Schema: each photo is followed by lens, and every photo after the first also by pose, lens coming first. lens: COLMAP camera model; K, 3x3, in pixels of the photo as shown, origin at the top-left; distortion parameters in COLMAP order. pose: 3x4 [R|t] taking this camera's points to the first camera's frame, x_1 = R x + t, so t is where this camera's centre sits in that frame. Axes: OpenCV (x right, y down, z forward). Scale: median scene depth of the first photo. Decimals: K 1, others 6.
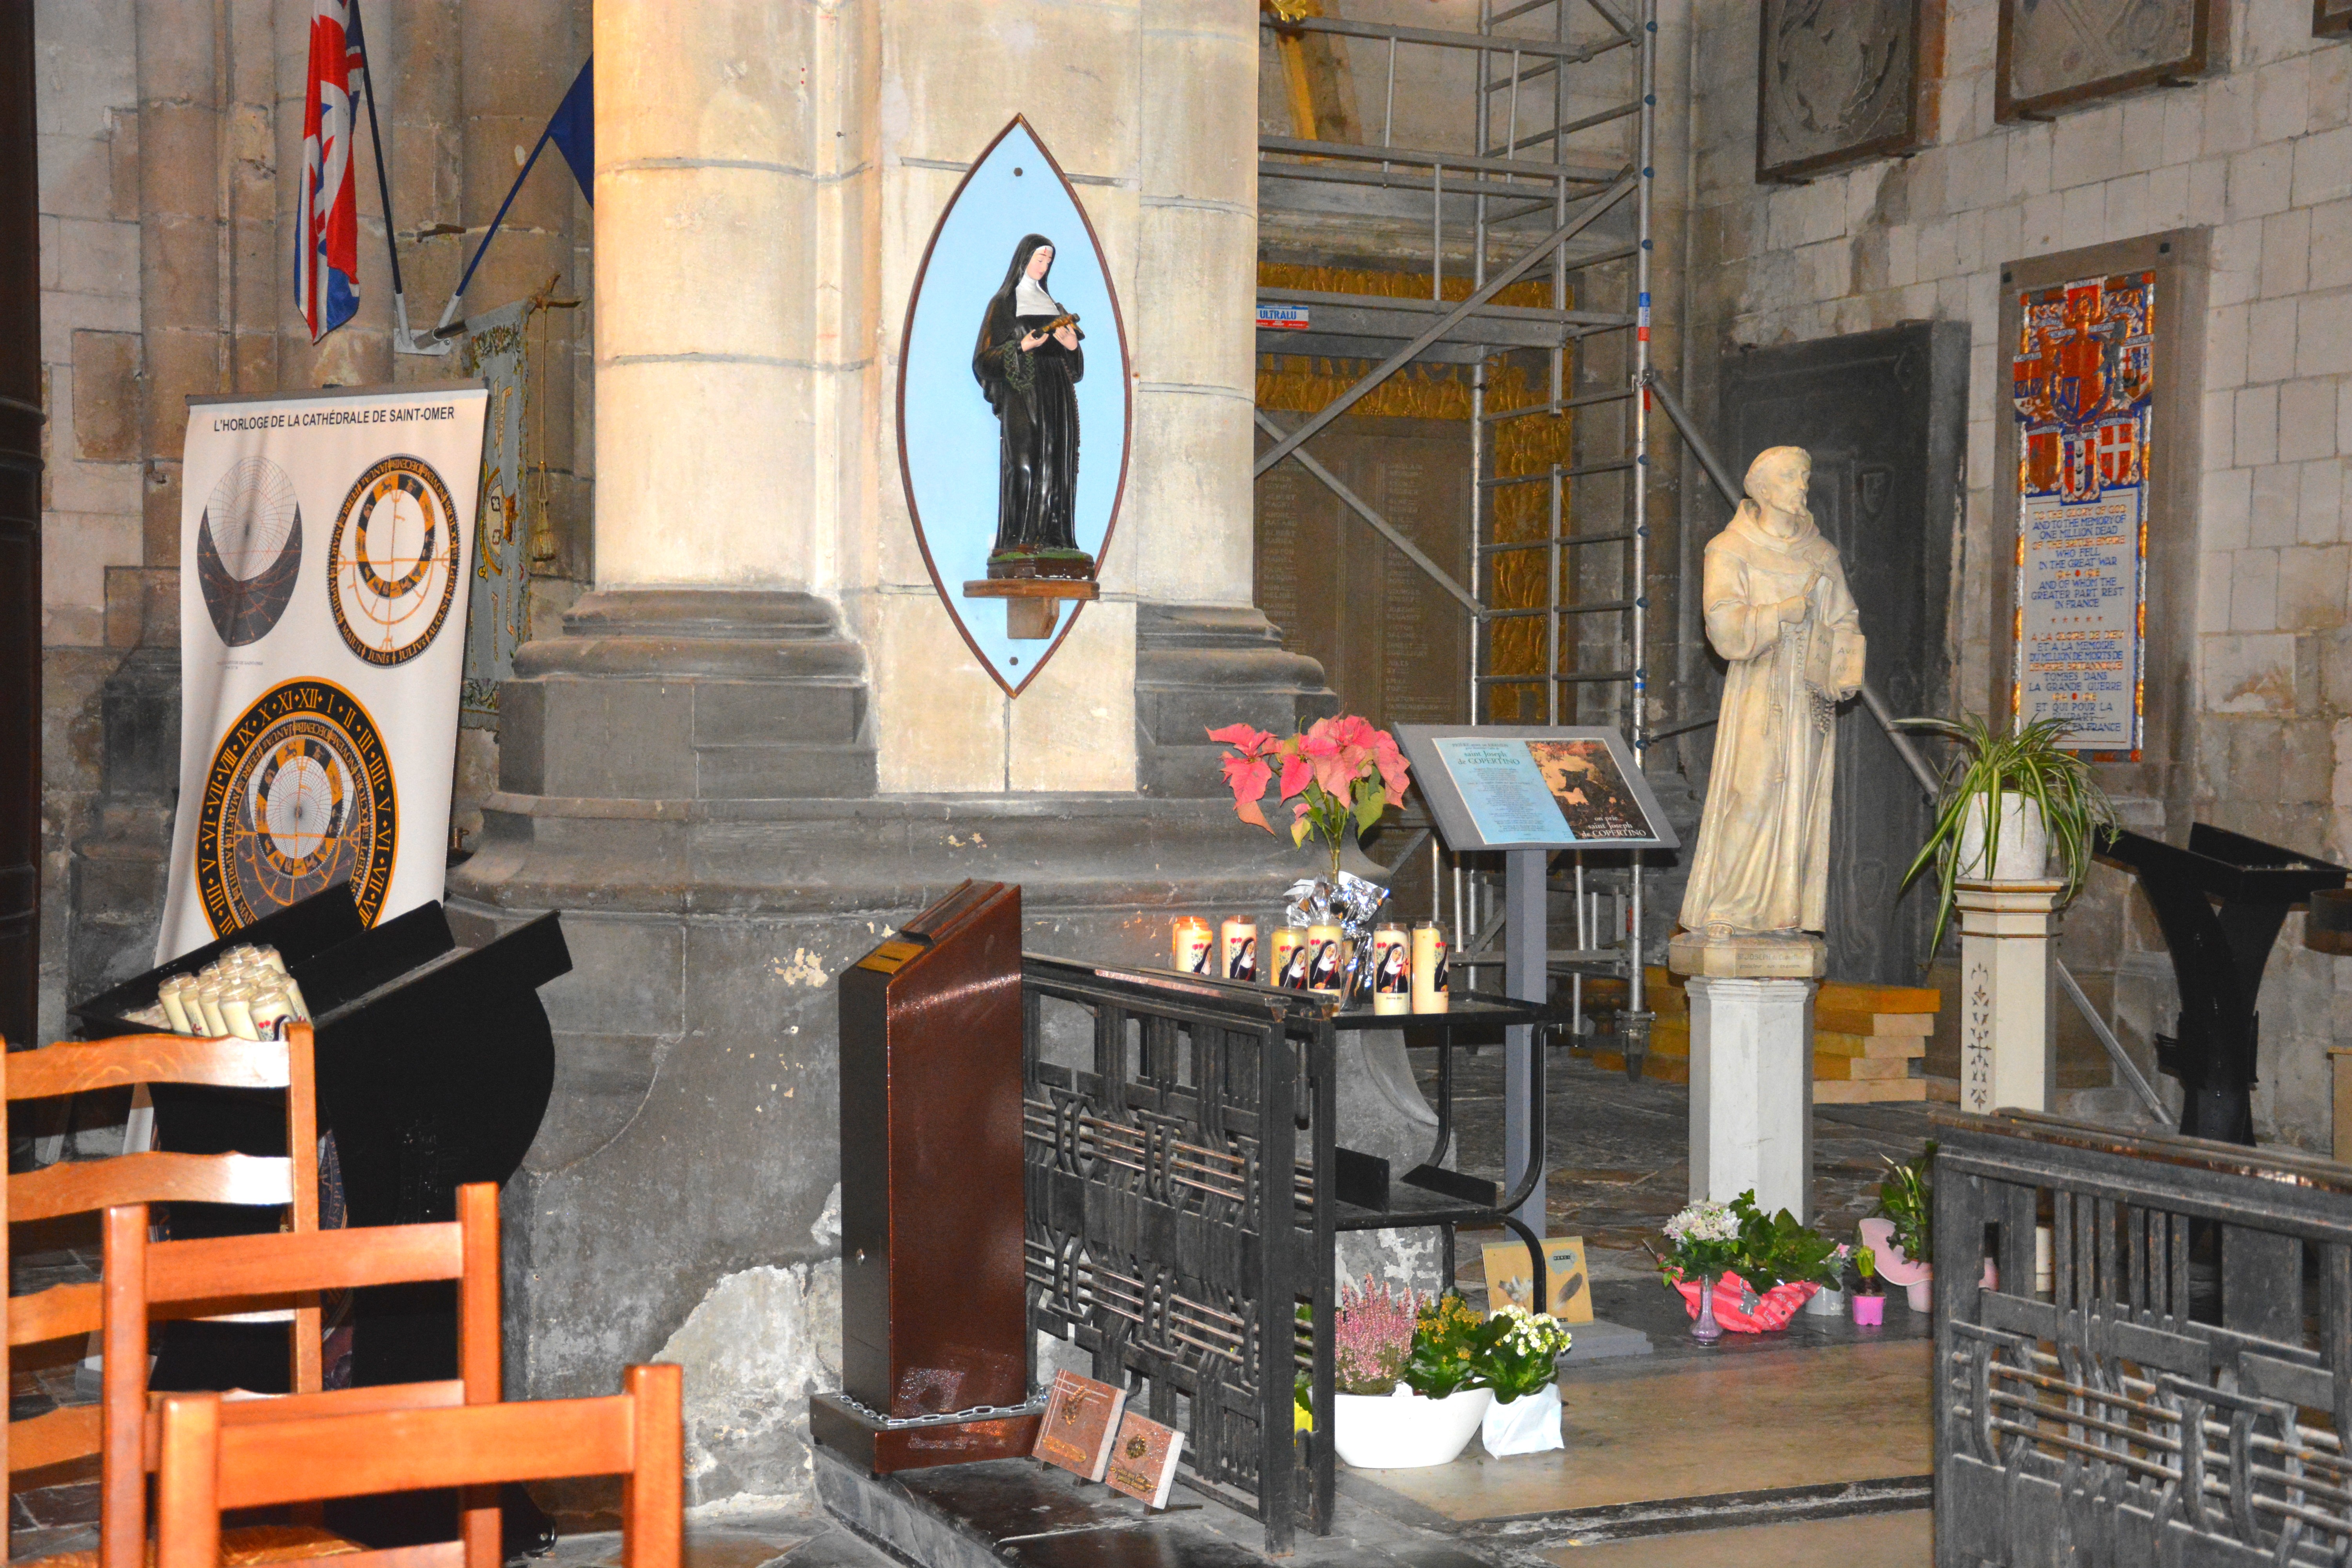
lens RADIAL K [[3273.2, 0, 1138.3], [0, 3273.2, 808.3], [0, 0, 1]] dist [0.207447, 0.000000]
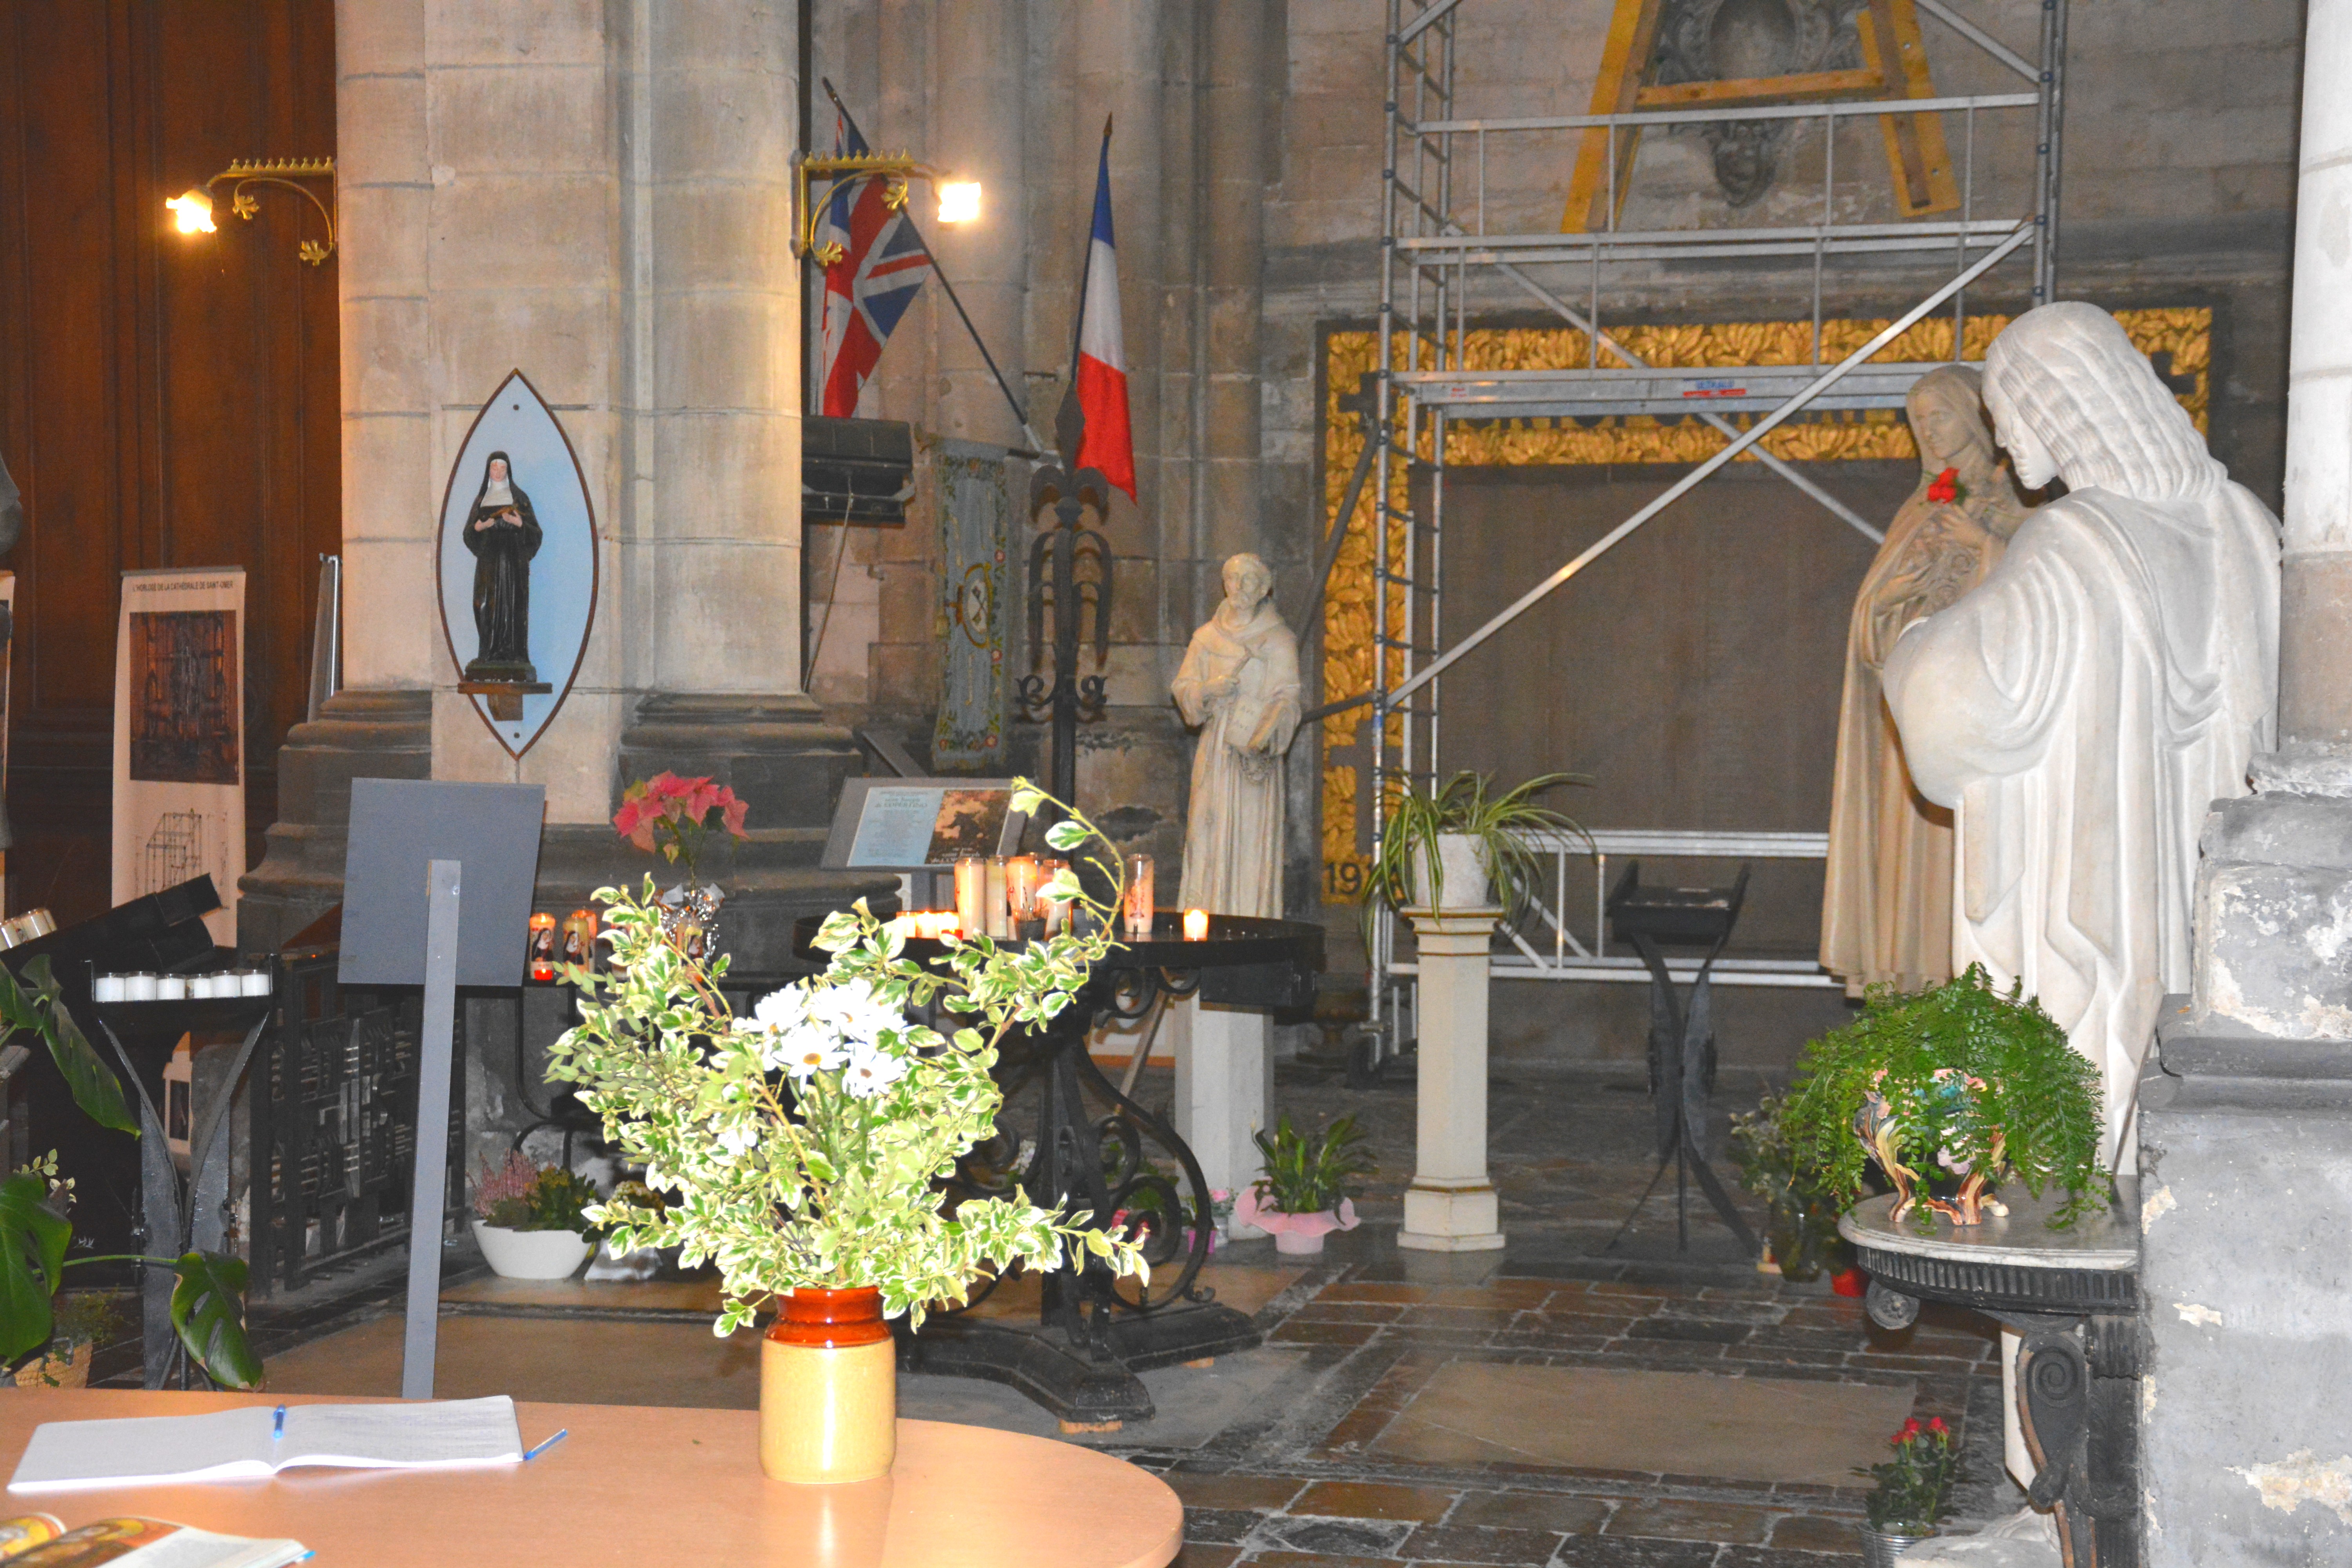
lens RADIAL K [[3670.4, 0, 1176.7], [0, 3670.4, 799.0], [0, 0, 1]] dist [0.265164, 0.000000]
pose [[0.777746, 0.009039, -0.628514, 1.246138], [-0.012436, 0.999922, -0.001008, -0.018075], [0.628456, 0.008600, 0.777798, -0.114055]]
